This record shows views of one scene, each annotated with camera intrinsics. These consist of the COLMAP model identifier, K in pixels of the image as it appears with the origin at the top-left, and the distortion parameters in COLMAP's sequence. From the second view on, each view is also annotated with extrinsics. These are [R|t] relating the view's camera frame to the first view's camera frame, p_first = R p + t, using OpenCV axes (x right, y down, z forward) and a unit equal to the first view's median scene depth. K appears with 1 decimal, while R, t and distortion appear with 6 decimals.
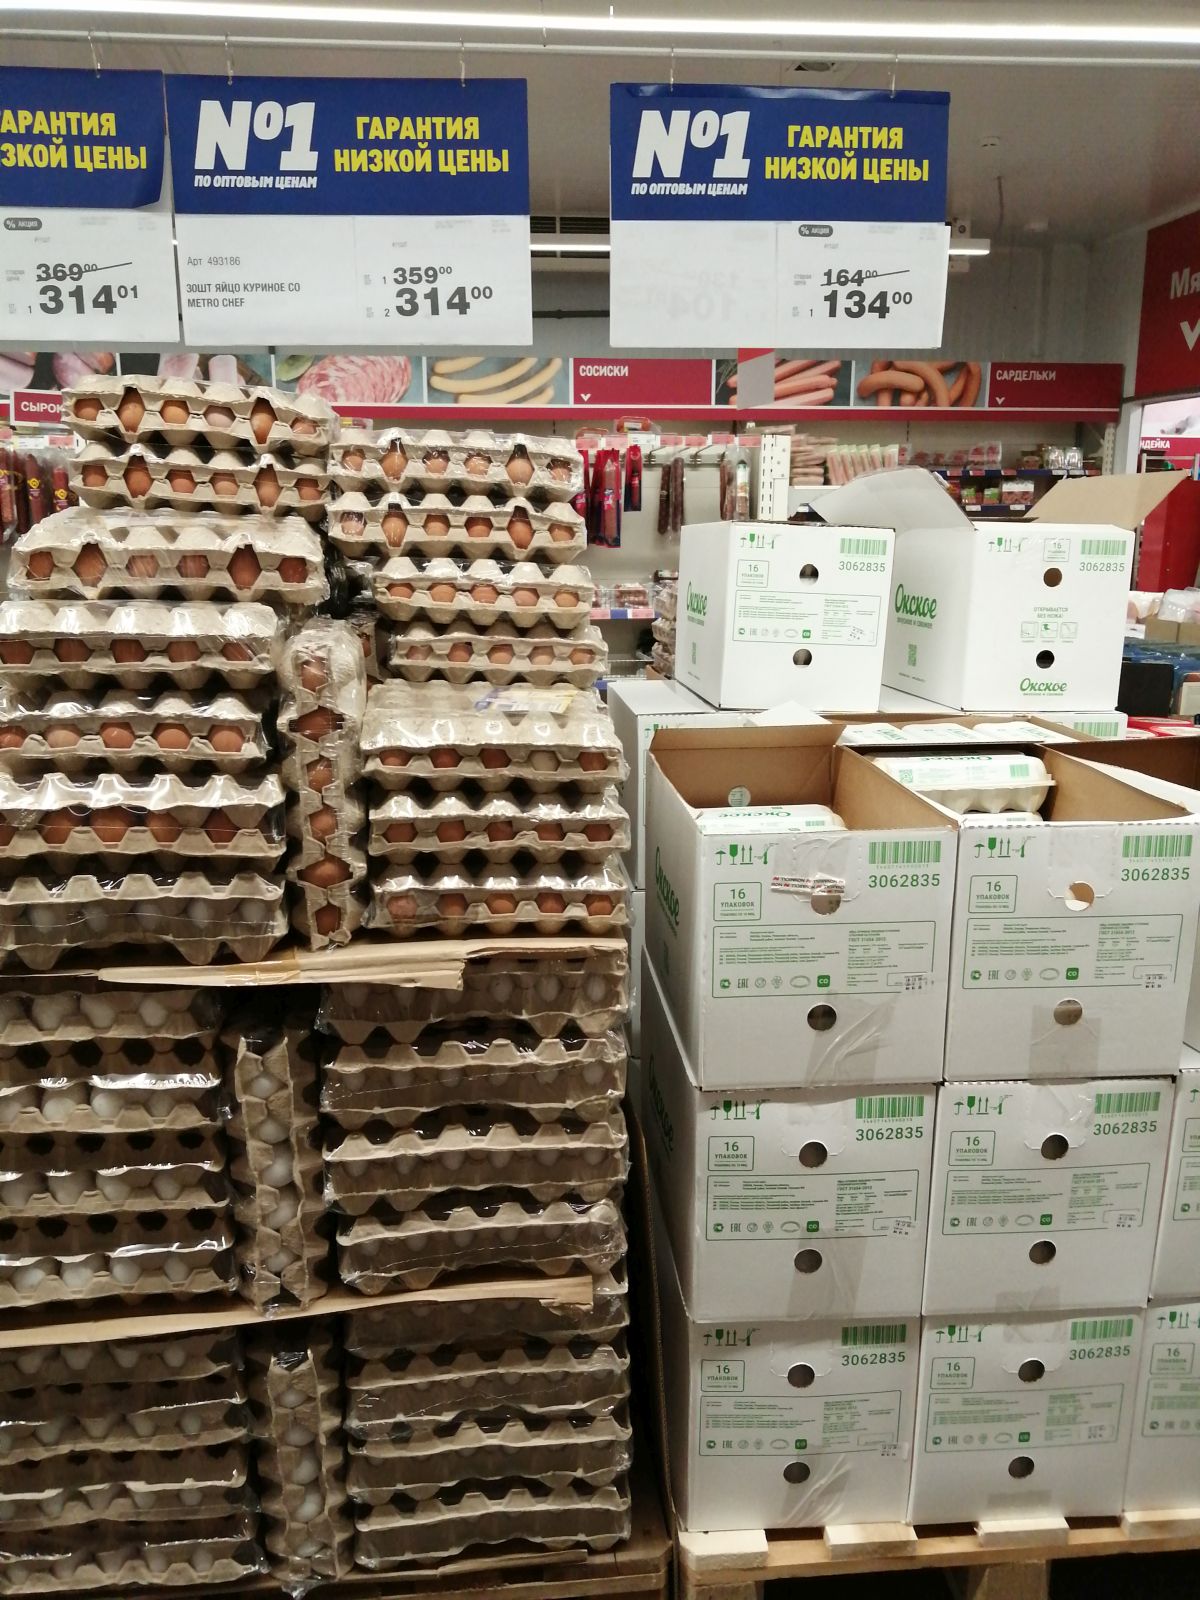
lens RADIAL K [[1222.6, 0, 600.4], [0, 1222.6, 780.0], [0, 0, 1]] dist [0.065934, -0.104786]
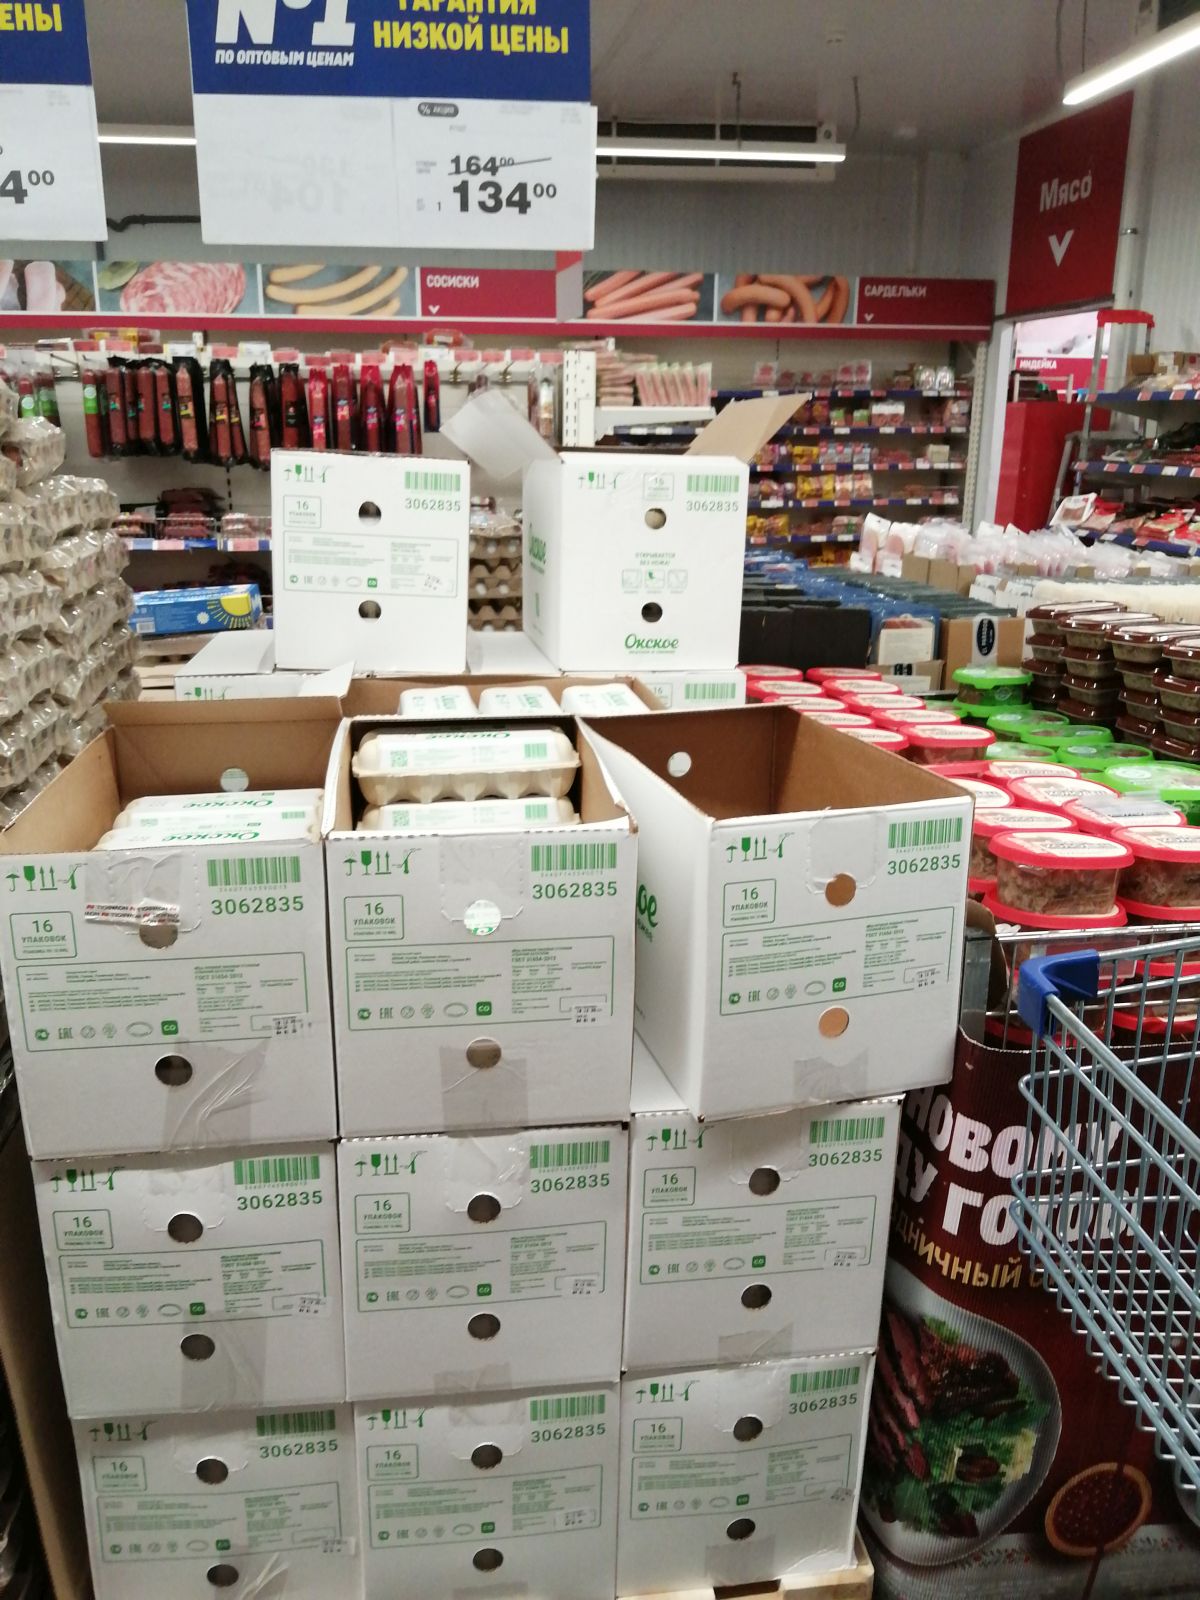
lens RADIAL K [[1222.6, 0, 595.0], [0, 1222.6, 769.4], [0, 0, 1]] dist [0.044312, -0.059026]
pose [[0.999212, -0.007250, 0.039018, 0.390086], [0.005122, 0.998508, 0.054359, -0.045188], [-0.039354, -0.054117, 0.997759, 0.164656]]
